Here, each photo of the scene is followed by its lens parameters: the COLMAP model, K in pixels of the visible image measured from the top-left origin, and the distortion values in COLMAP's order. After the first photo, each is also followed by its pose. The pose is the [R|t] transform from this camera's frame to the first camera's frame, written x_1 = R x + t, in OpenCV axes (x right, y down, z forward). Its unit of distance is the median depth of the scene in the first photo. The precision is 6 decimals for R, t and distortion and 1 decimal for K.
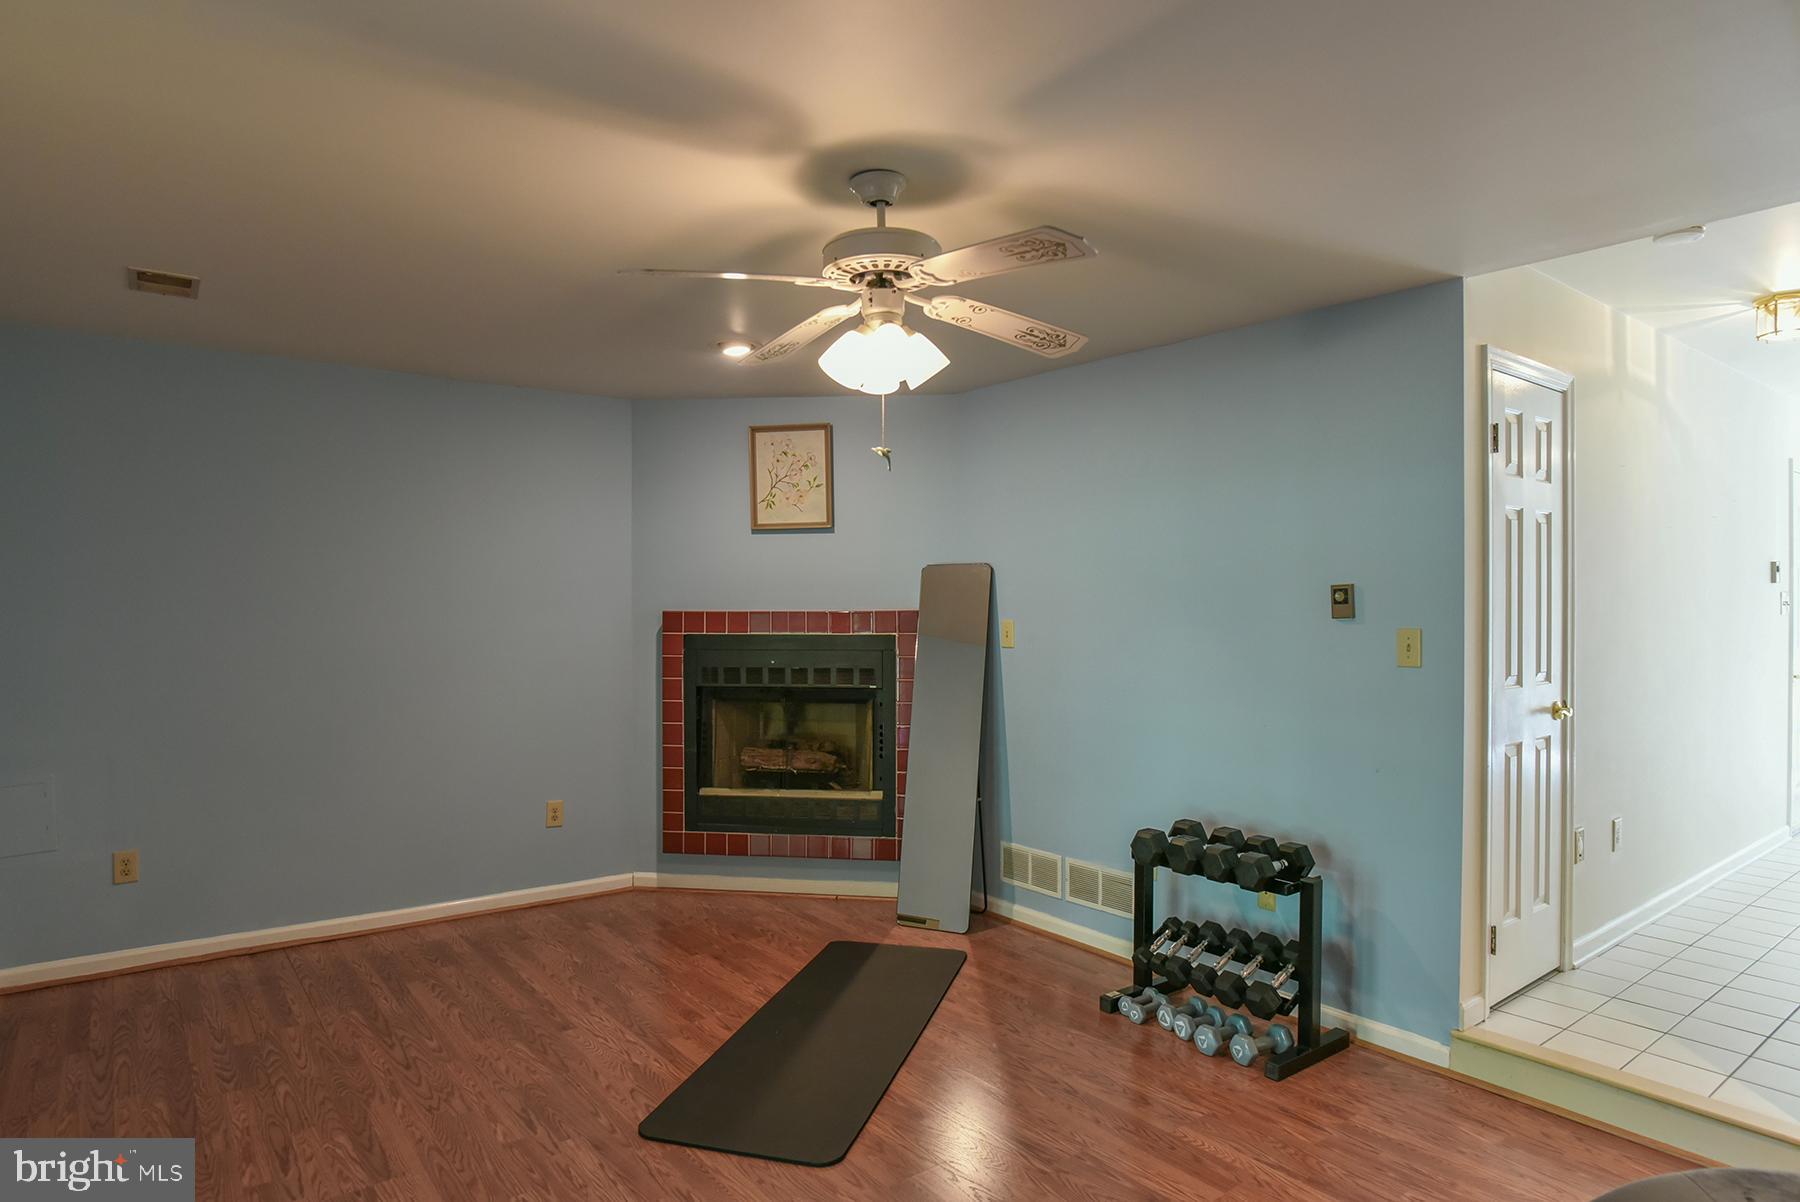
lens RADIAL K [[1030.7, 0, 899.9], [0, 1030.7, 605.8], [0, 0, 1]] dist [-0.040920, 0.013132]
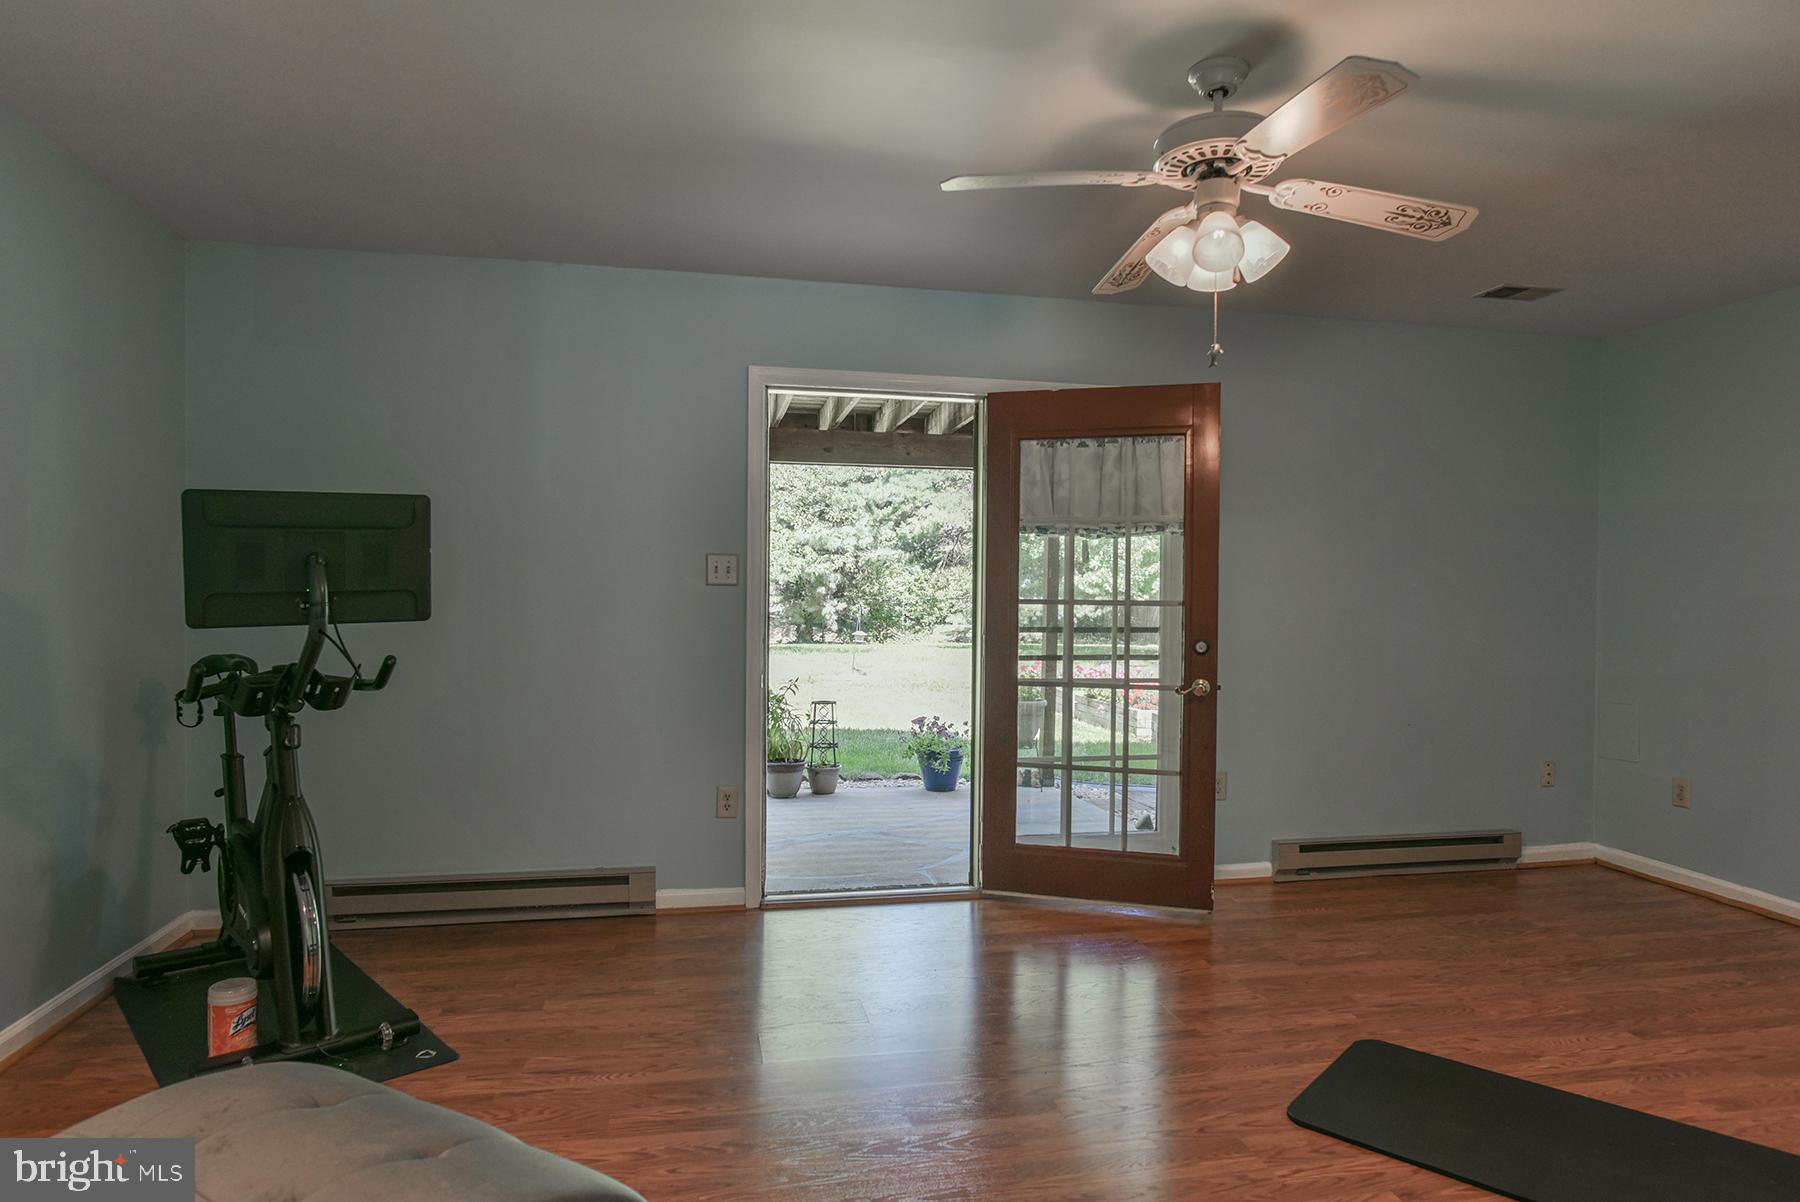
lens RADIAL K [[1030.7, 0, 899.2], [0, 1030.7, 597.3], [0, 0, 1]] dist [-0.040920, 0.013132]
pose [[-0.439434, -0.001929, -0.898273, 0.695216], [-0.017286, 0.999831, 0.006309, 0.061638], [0.898109, 0.018300, -0.439393, 0.823439]]
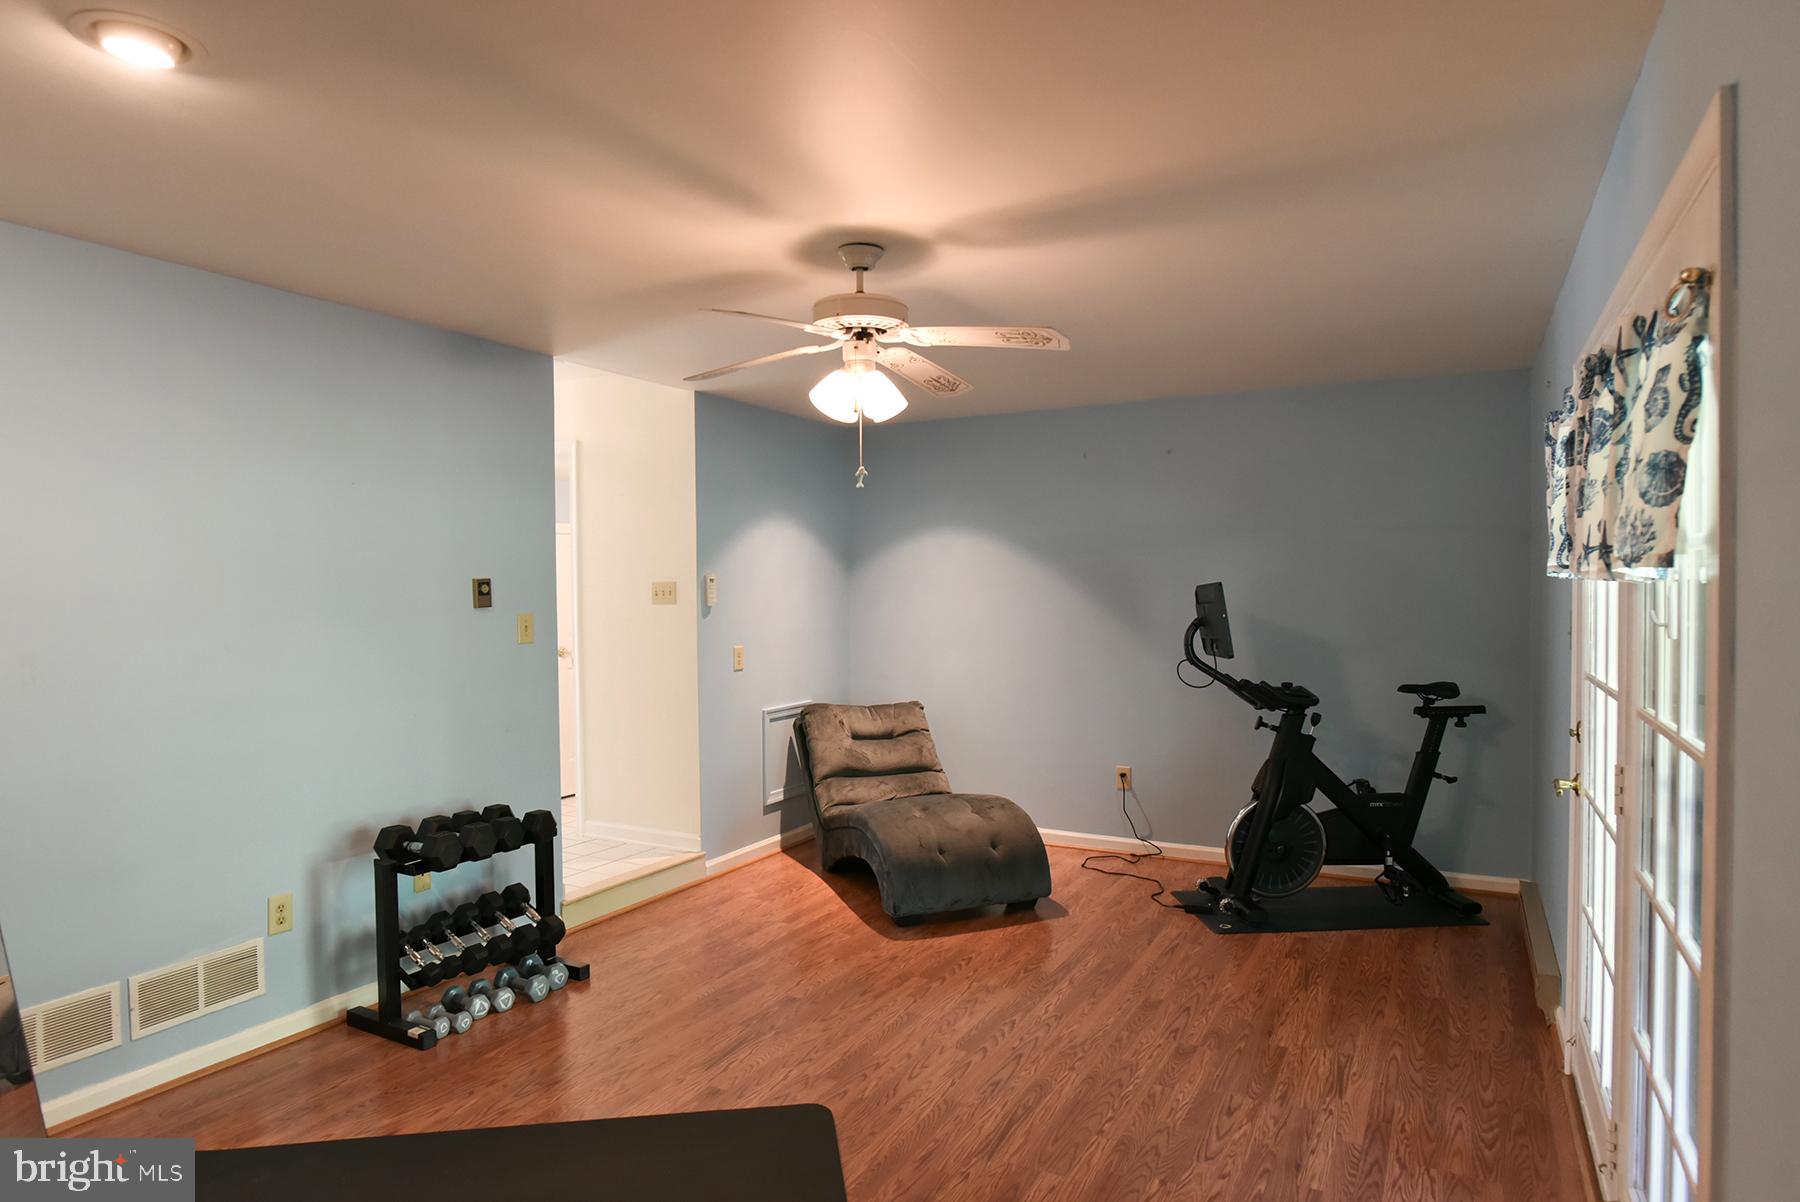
lens RADIAL K [[1030.7, 0, 897.7], [0, 1030.7, 598.9], [0, 0, 1]] dist [-0.040920, 0.013132]
pose [[-0.404887, -0.003529, 0.914360, -0.832110], [0.015000, 0.999832, 0.010501, -0.002565], [-0.914244, 0.017967, -0.404766, 1.037970]]
